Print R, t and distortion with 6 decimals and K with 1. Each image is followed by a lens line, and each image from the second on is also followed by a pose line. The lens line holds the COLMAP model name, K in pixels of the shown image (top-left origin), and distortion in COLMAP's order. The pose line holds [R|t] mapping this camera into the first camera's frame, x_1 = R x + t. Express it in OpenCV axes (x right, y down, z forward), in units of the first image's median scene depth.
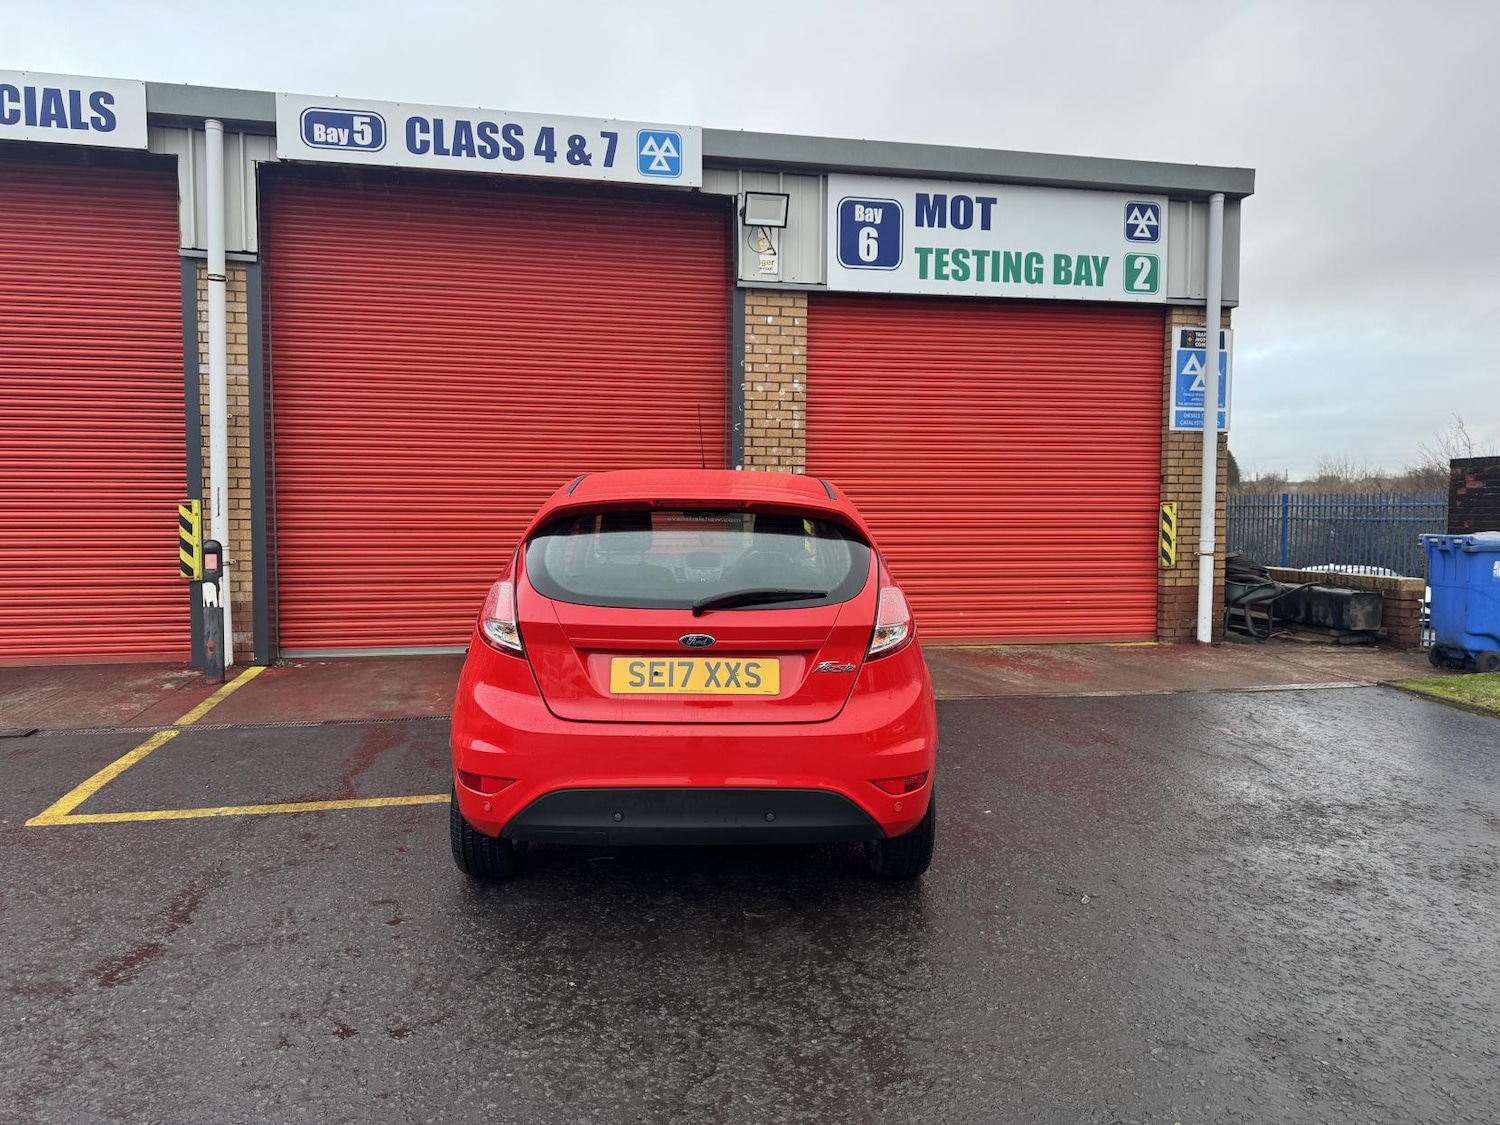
lens RADIAL K [[1048.1, 0, 750.6], [0, 1048.1, 580.5], [0, 0, 1]] dist [0.042645, -0.045536]
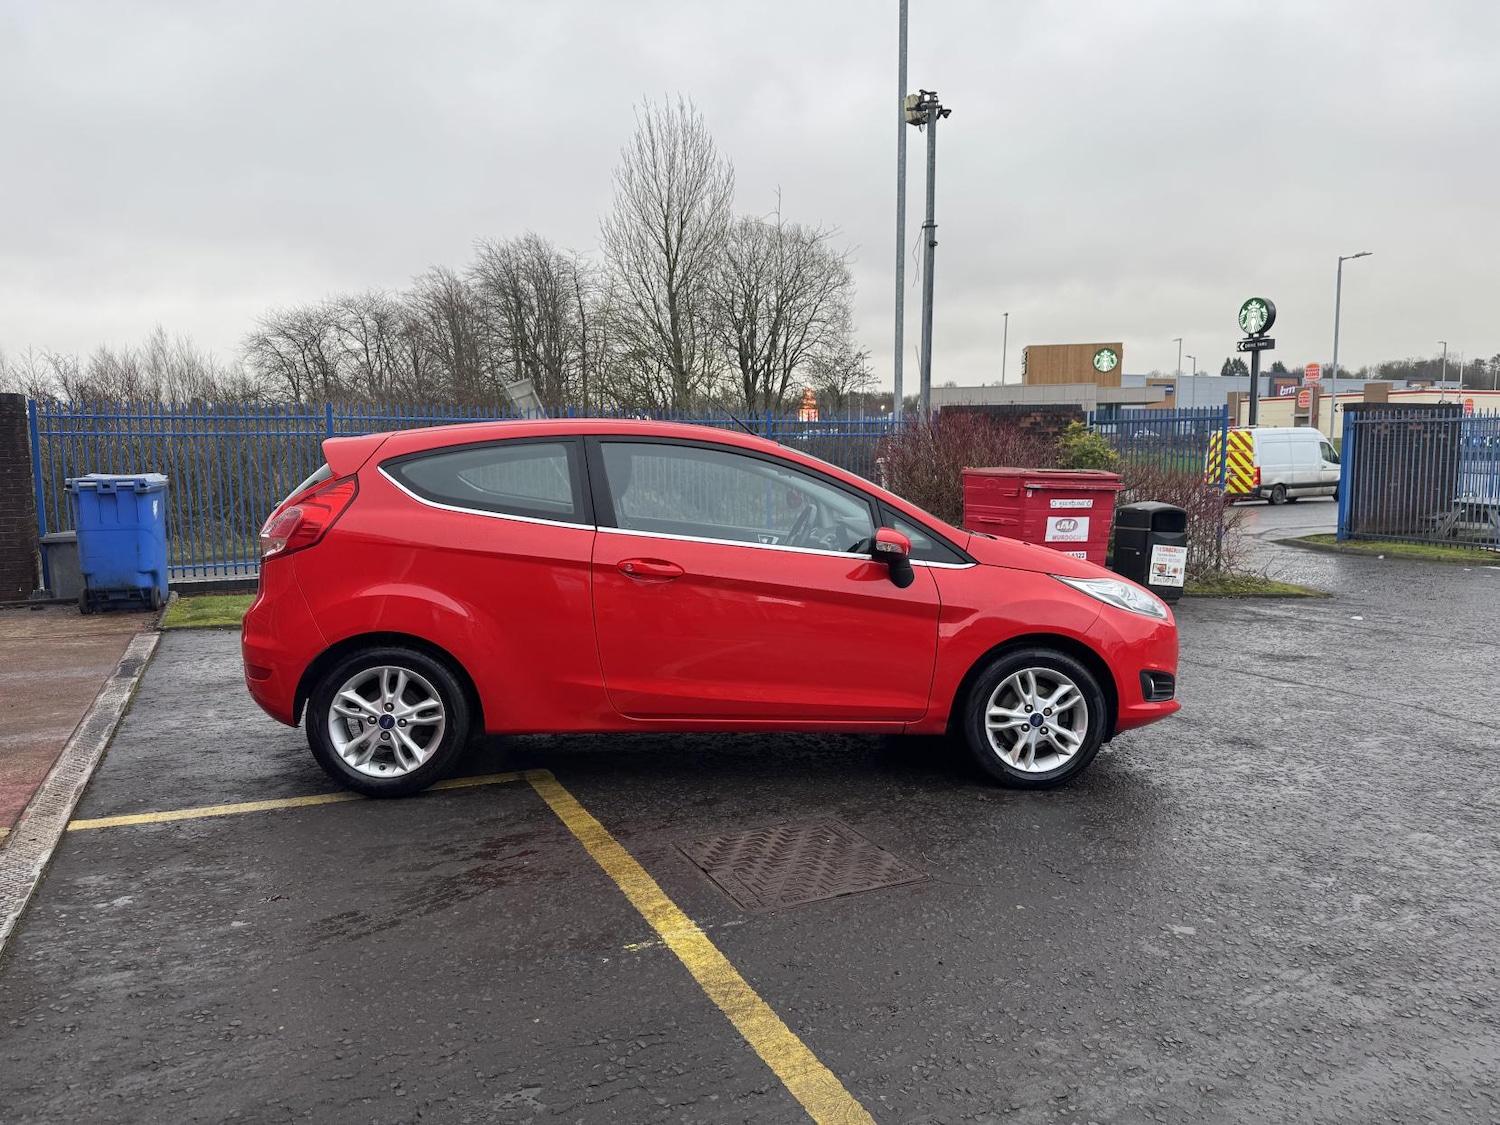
lens RADIAL K [[1045.1, 0, 746.0], [0, 1045.1, 572.8], [0, 0, 1]] dist [0.060032, -0.045325]
pose [[-0.218295, -0.117747, 0.968753, -0.450362], [0.074759, 0.987759, 0.136903, -0.047212], [-0.973015, 0.102309, -0.206821, 0.635325]]
